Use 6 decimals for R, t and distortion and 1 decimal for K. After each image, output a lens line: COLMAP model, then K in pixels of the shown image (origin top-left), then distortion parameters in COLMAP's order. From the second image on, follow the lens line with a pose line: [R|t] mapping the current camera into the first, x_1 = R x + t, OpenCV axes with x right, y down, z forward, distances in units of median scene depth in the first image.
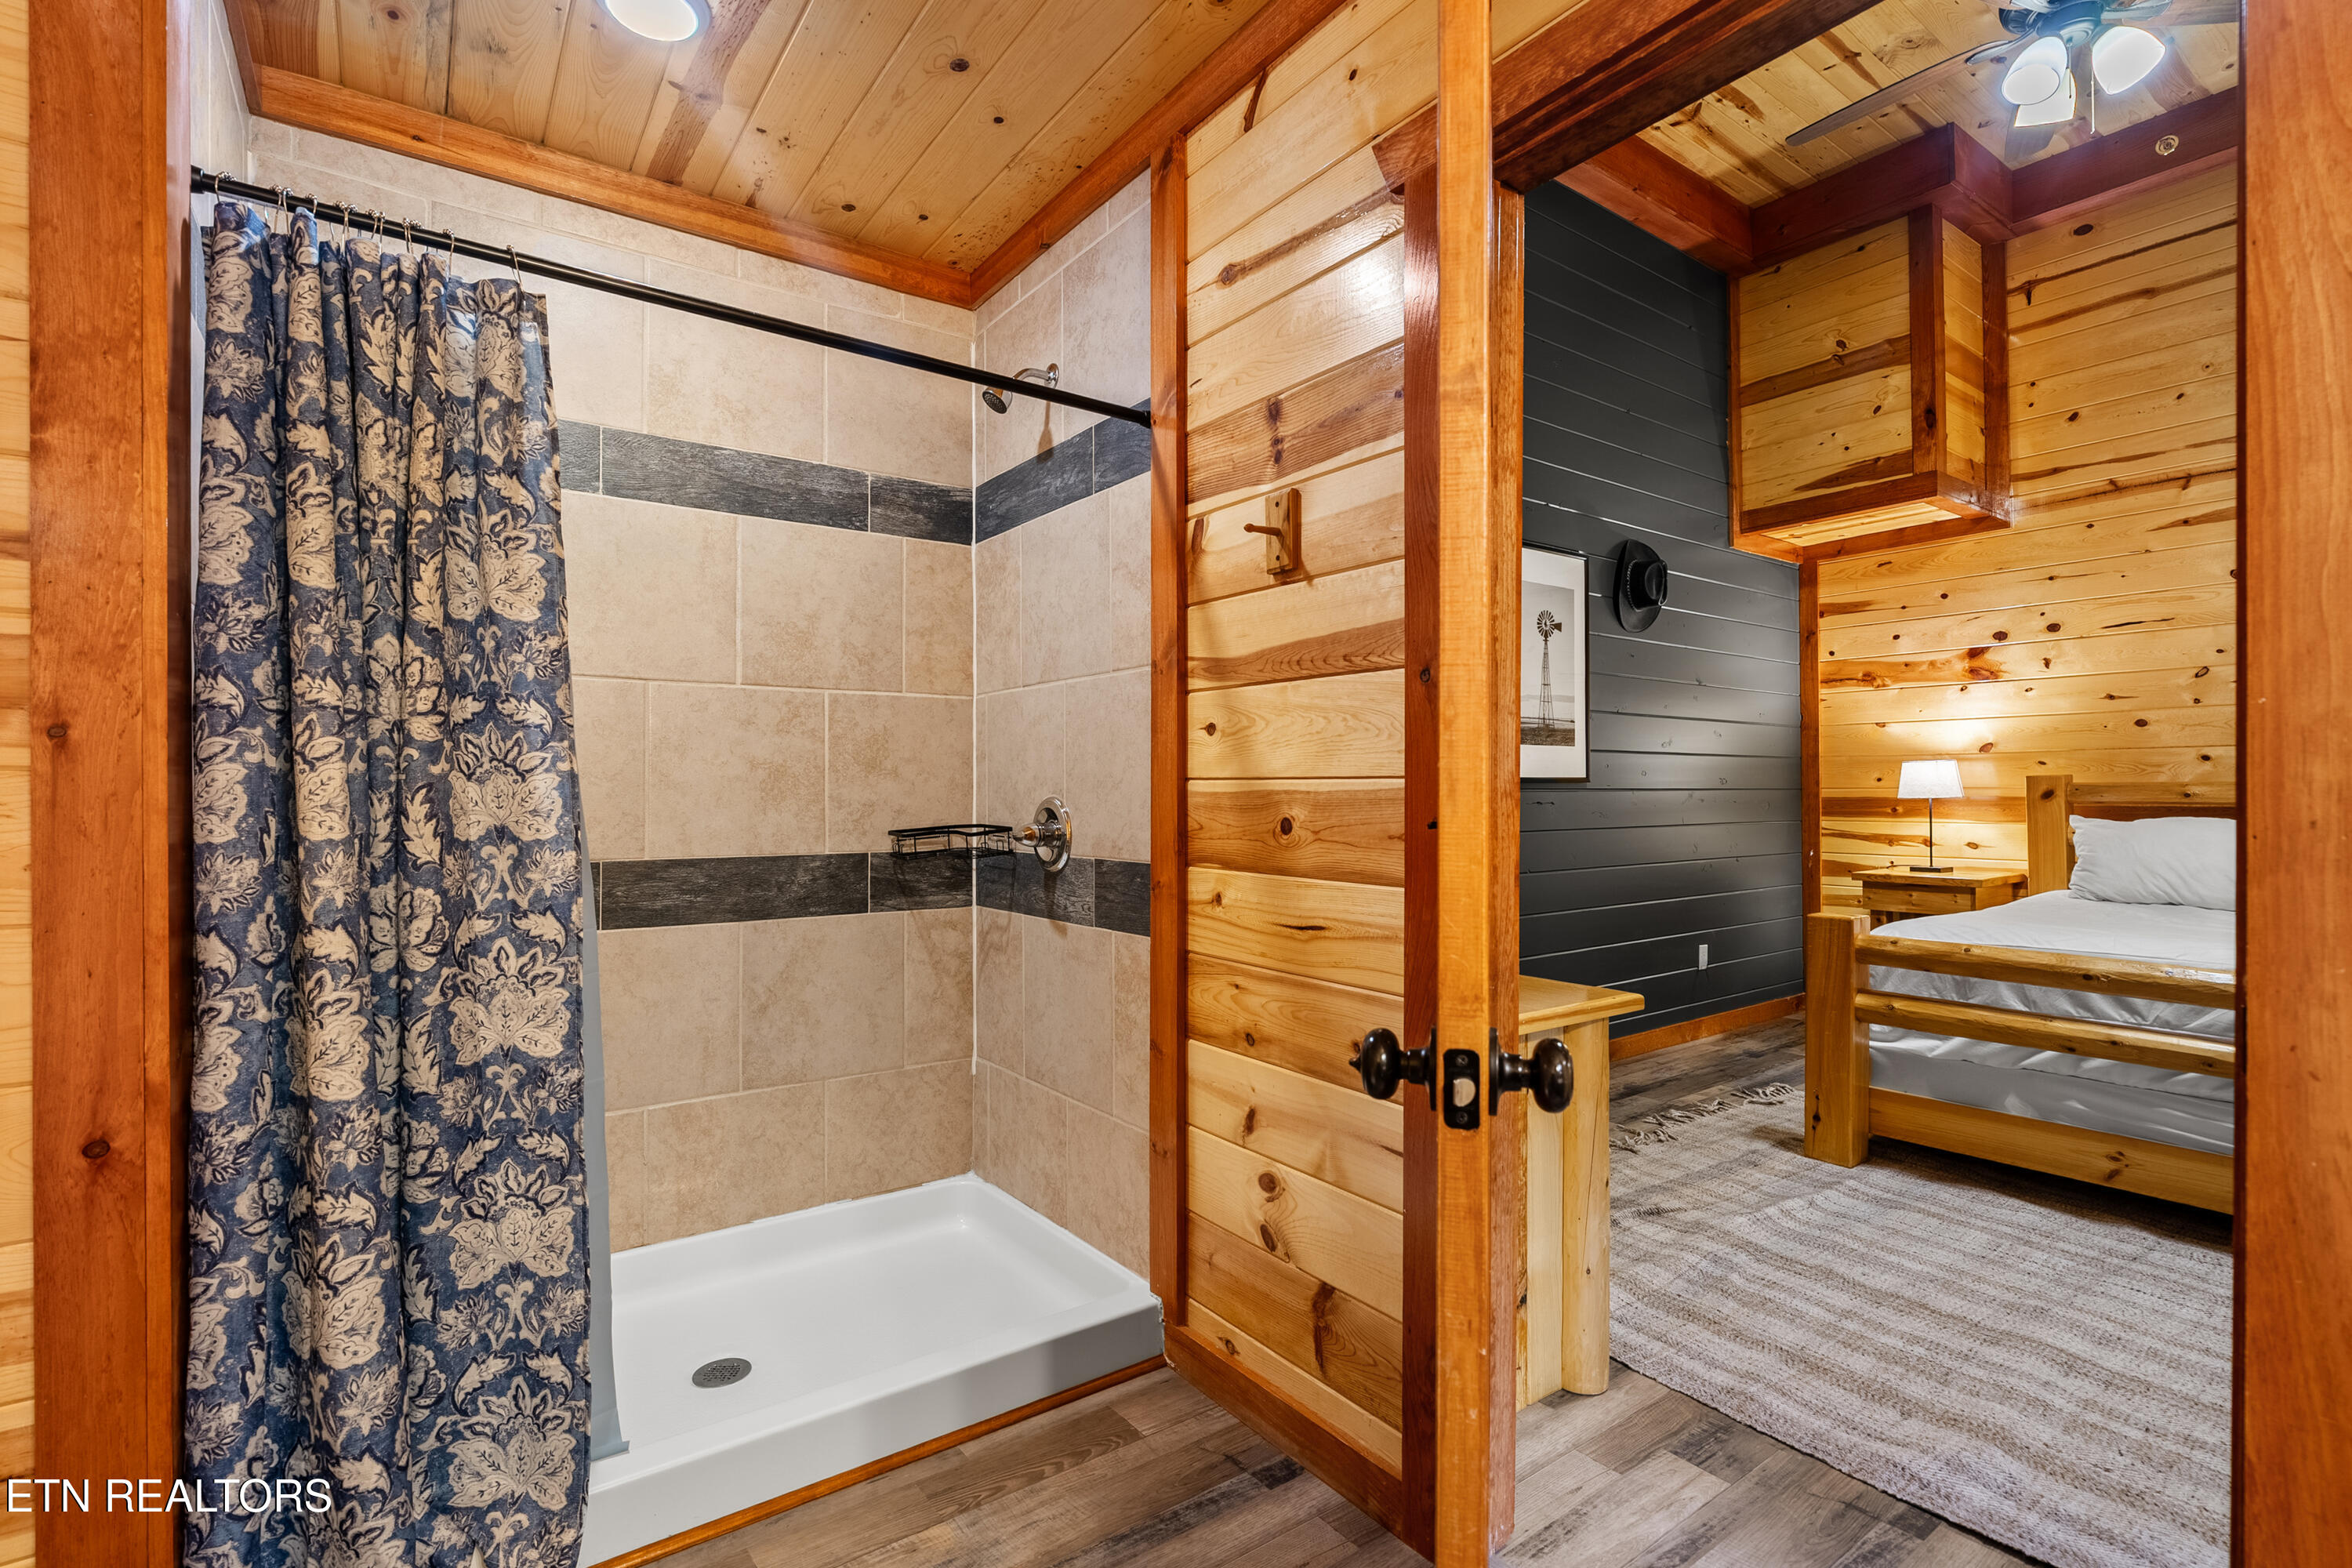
lens RADIAL K [[1056.4, 0, 1176.0], [0, 1056.4, 784.0], [0, 0, 1]] dist [-0.000774, -0.000129]
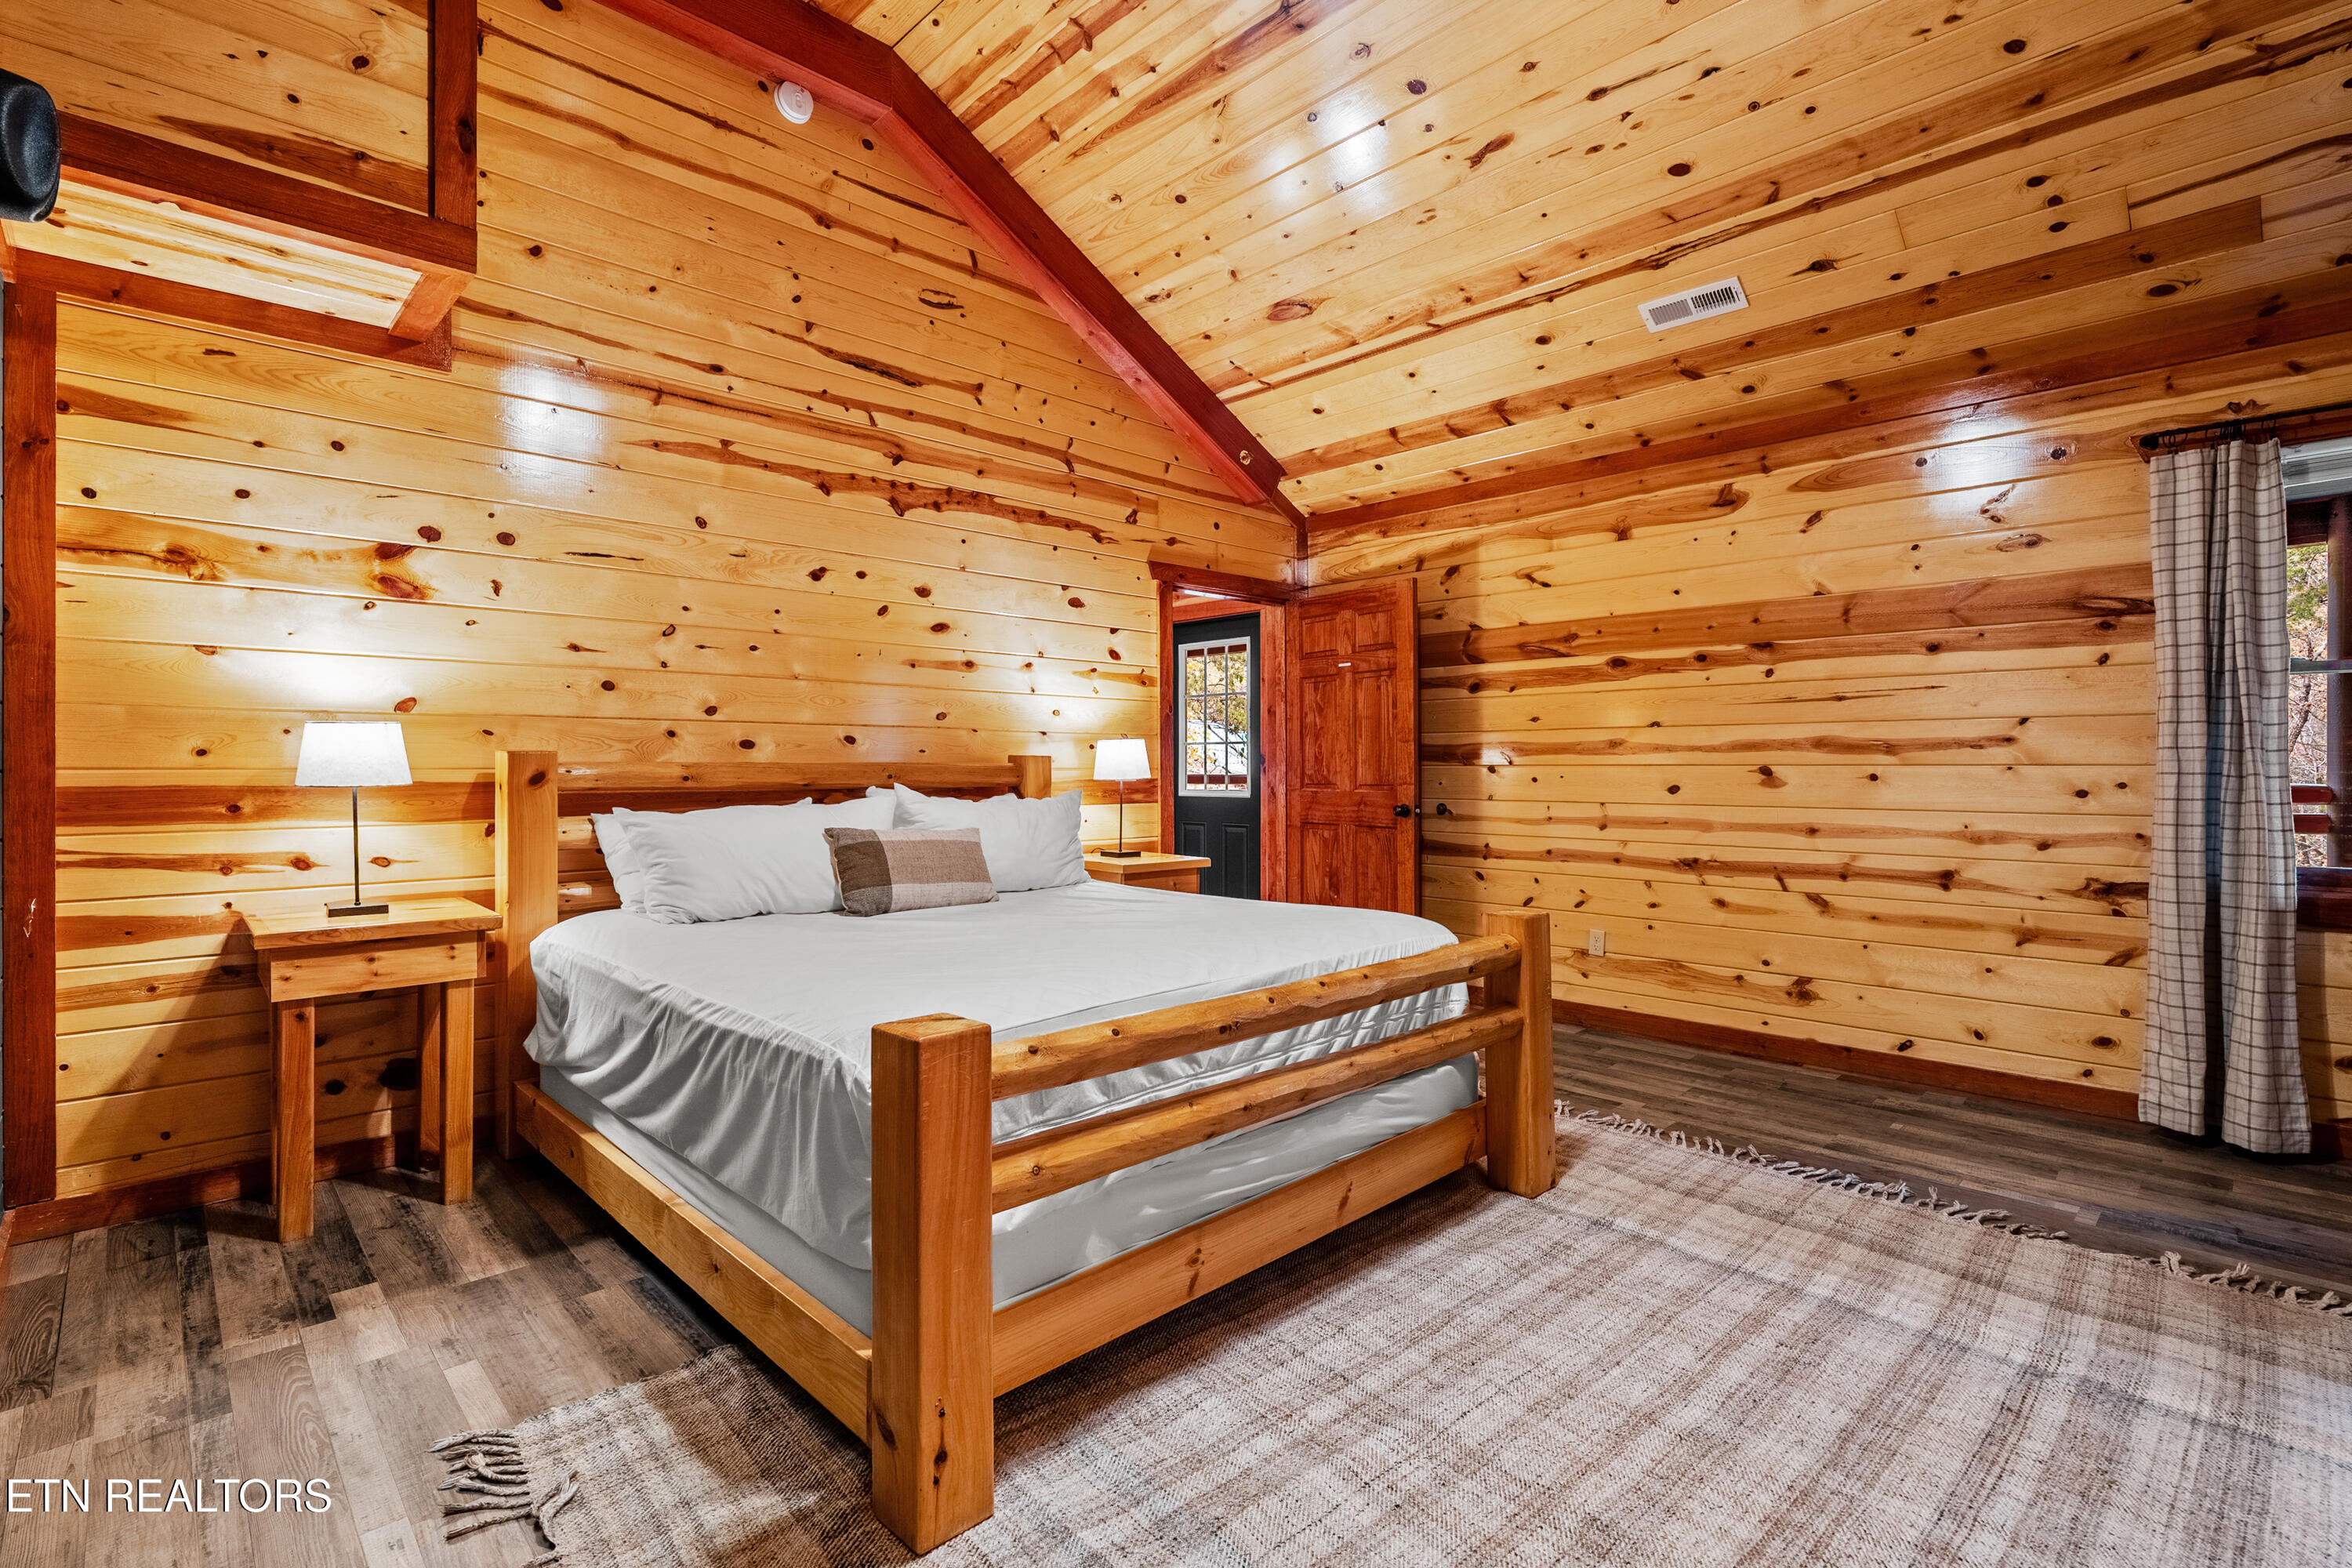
lens RADIAL K [[1070.8, 0, 1179.6], [0, 1070.8, 765.1], [0, 0, 1]] dist [-0.003791, -0.000679]
pose [[-0.132835, 0.005576, 0.991122, 0.064680], [-0.006658, 0.999957, -0.006518, 0.002286], [-0.991116, -0.007465, -0.132792, 0.560814]]
